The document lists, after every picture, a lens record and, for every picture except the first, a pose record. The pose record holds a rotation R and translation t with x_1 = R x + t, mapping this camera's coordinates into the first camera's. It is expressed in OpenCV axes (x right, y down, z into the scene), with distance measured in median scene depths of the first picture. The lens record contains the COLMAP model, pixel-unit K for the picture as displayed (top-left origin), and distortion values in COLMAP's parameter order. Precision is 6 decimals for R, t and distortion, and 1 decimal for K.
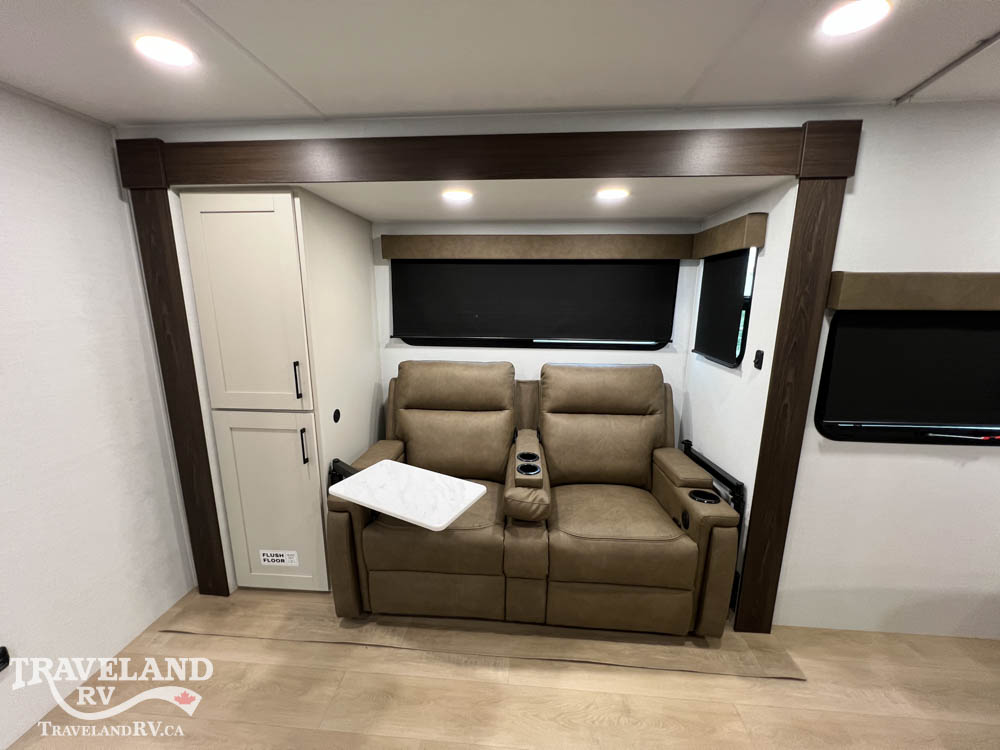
lens RADIAL K [[398.9, 0, 499.0], [0, 398.9, 374.0], [0, 0, 1]] dist [-0.001982, 0.000421]
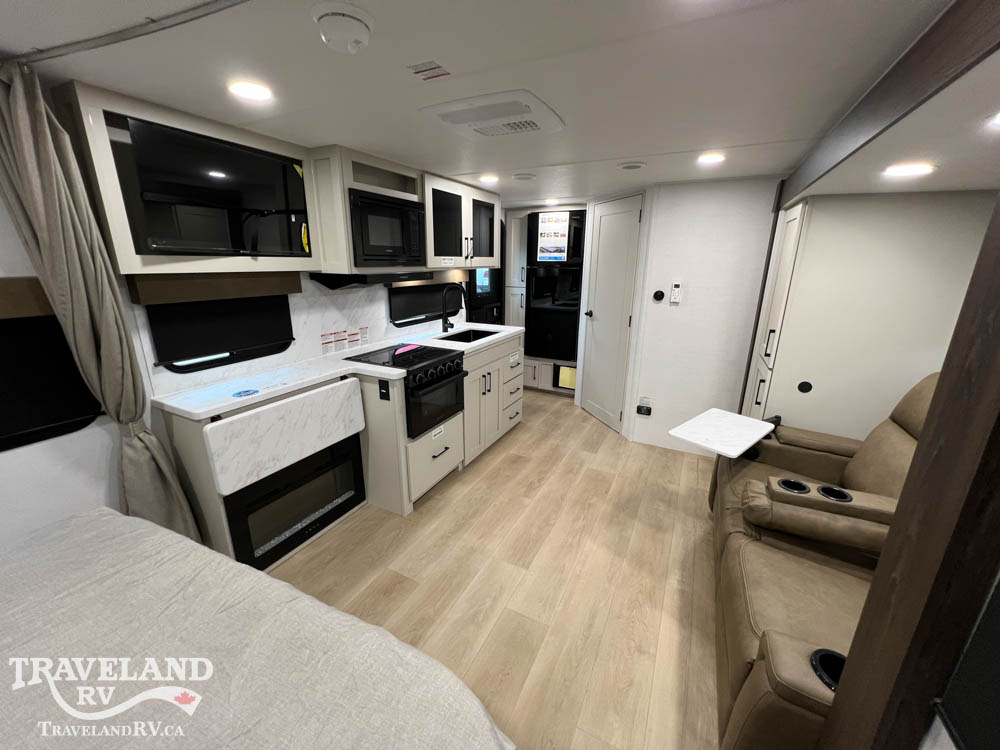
lens RADIAL K [[398.9, 0, 498.3], [0, 398.9, 374.7], [0, 0, 1]] dist [-0.001982, 0.000421]
pose [[-0.379097, 0.251941, -0.890399, 1.124764], [-0.197959, 0.917867, 0.343996, -0.177446], [0.903935, 0.306670, -0.298086, 0.626787]]
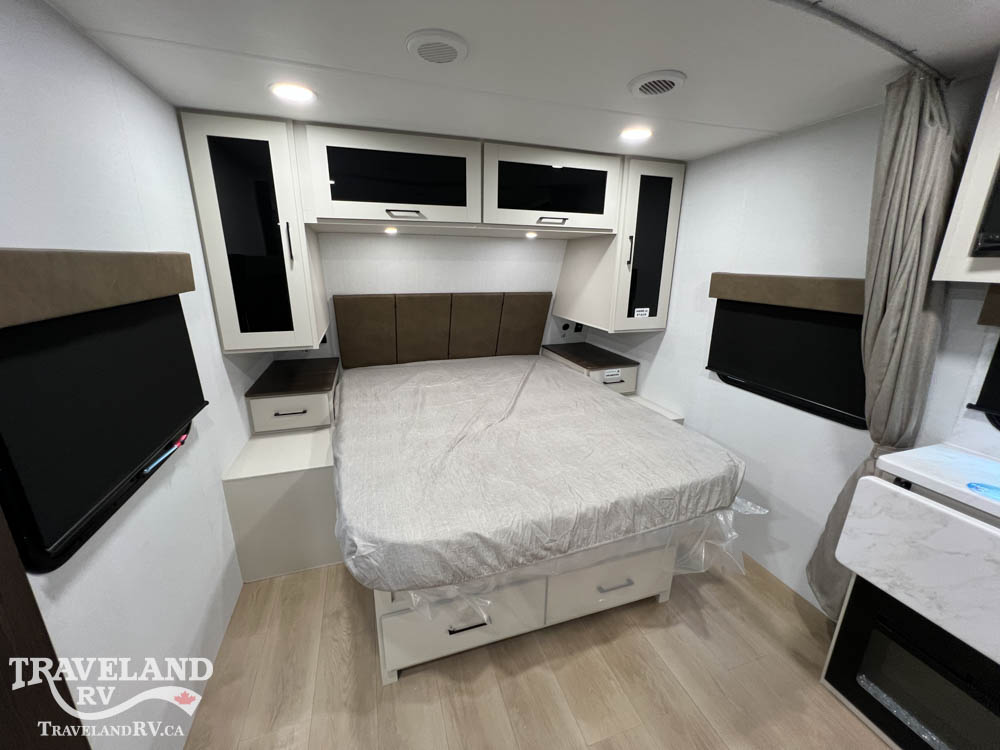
lens RADIAL K [[398.9, 0, 497.9], [0, 398.9, 373.0], [0, 0, 1]] dist [-0.001982, 0.000421]
pose [[-0.389584, -0.255645, 0.884799, 0.200688], [0.174701, 0.922749, 0.343532, -0.148810], [-0.904270, 0.288410, -0.314827, 0.548922]]
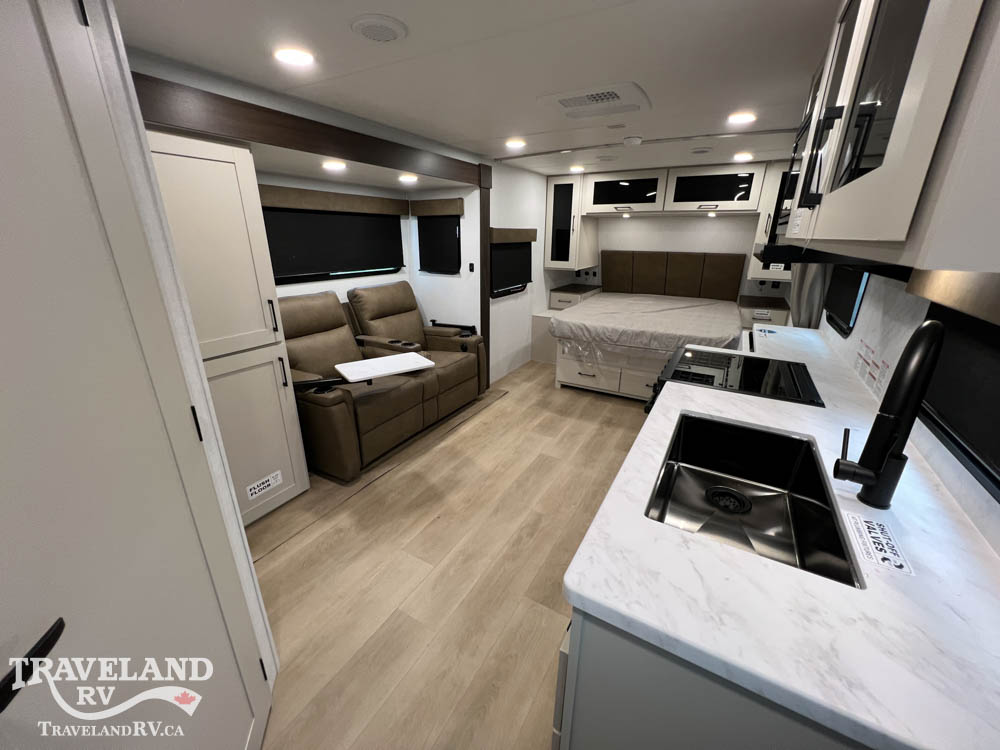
lens RADIAL K [[398.9, 0, 496.6], [0, 398.9, 373.7], [0, 0, 1]] dist [-0.001982, 0.000421]
pose [[0.432235, -0.301175, 0.849981, -1.328428], [0.177502, 0.952553, 0.247256, 0.002880], [-0.884119, 0.044001, 0.465186, -0.130959]]
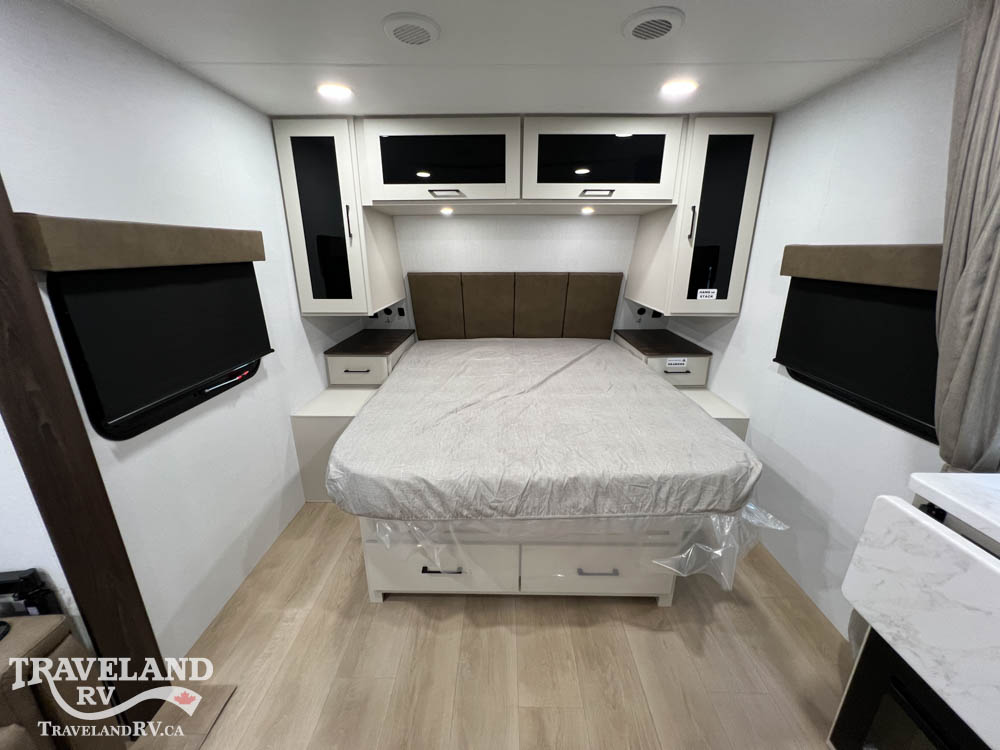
lens RADIAL K [[398.9, 0, 498.4], [0, 398.9, 373.1], [0, 0, 1]] dist [-0.001982, 0.000421]
pose [[-0.067243, -0.298450, 0.952053, 0.078129], [0.201637, 0.930459, 0.305923, -0.046742], [-0.977149, 0.212541, -0.002388, 0.251051]]
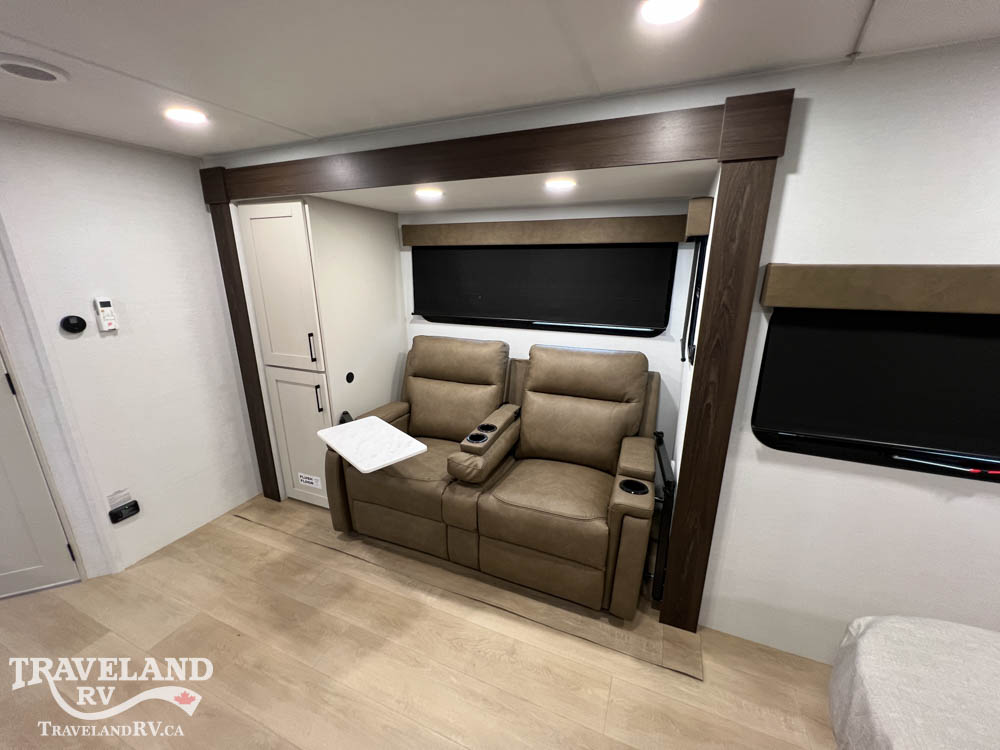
lens RADIAL K [[398.9, 0, 499.2], [0, 398.9, 373.6], [0, 0, 1]] dist [-0.001982, 0.000421]
pose [[0.949712, 0.079726, -0.302804, 0.492020], [-0.057705, 0.995042, 0.081001, -0.041789], [0.307760, -0.059454, 0.949605, -0.051042]]
